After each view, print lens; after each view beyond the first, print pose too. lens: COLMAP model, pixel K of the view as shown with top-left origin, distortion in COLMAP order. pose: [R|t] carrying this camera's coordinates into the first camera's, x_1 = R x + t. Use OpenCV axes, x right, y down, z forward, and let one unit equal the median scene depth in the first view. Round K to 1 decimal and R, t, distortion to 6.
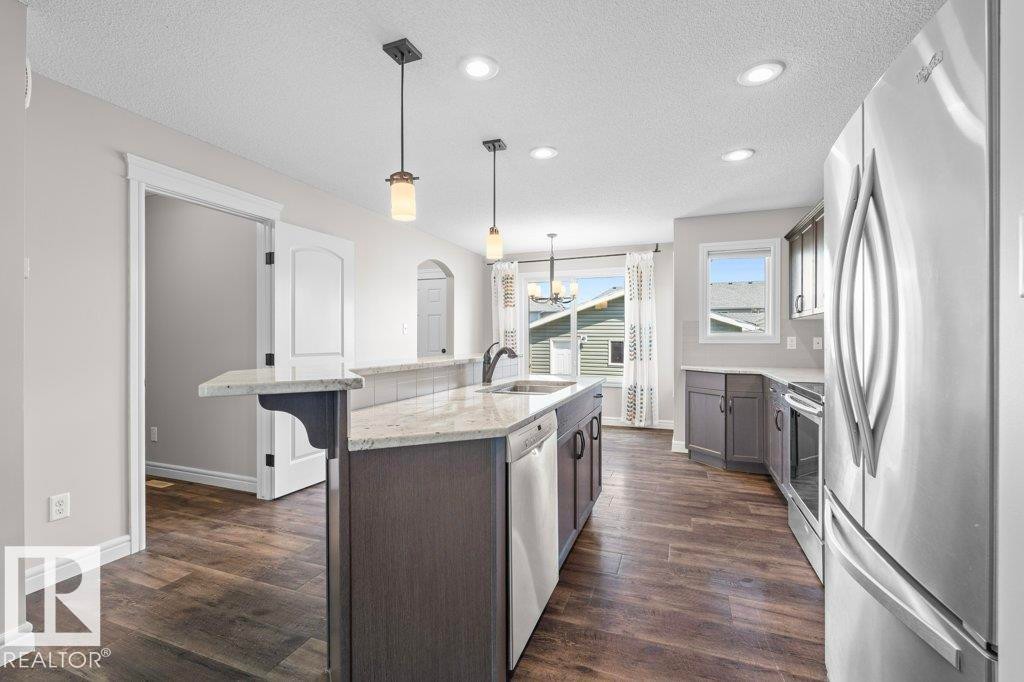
lens RADIAL K [[454.3, 0, 503.3], [0, 454.3, 338.8], [0, 0, 1]] dist [-0.003936, -0.000655]
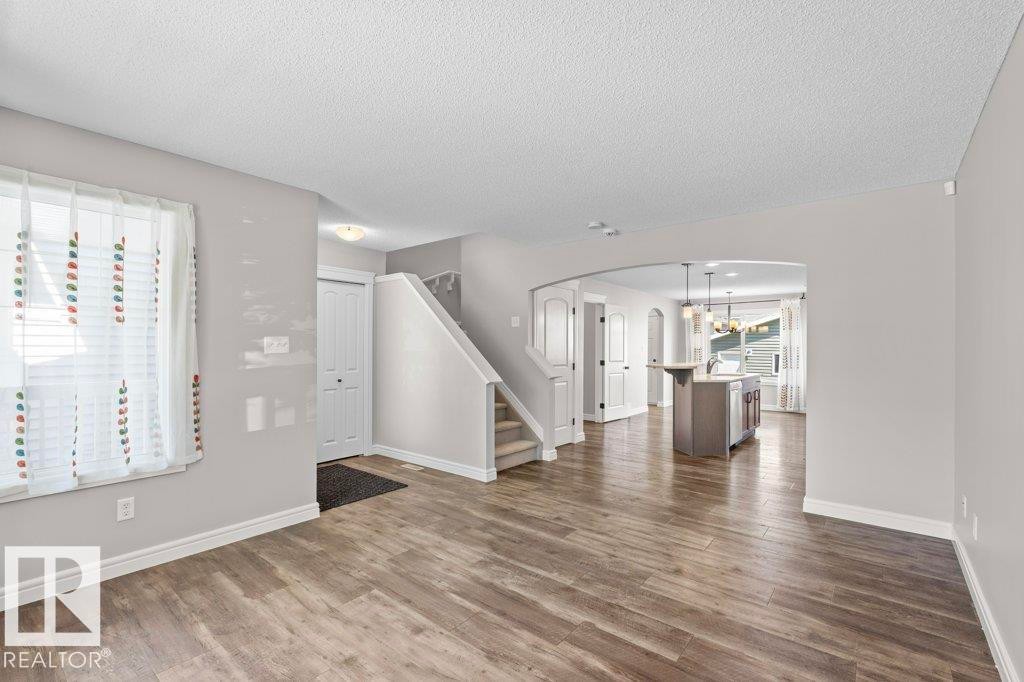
lens RADIAL K [[454.3, 0, 506.7], [0, 454.3, 347.4], [0, 0, 1]] dist [-0.003936, -0.000655]
pose [[0.951604, 0.005129, -0.307285, -0.147380], [-0.005793, 0.999982, -0.001247, -0.016881], [0.307273, 0.002967, 0.951617, -0.780096]]
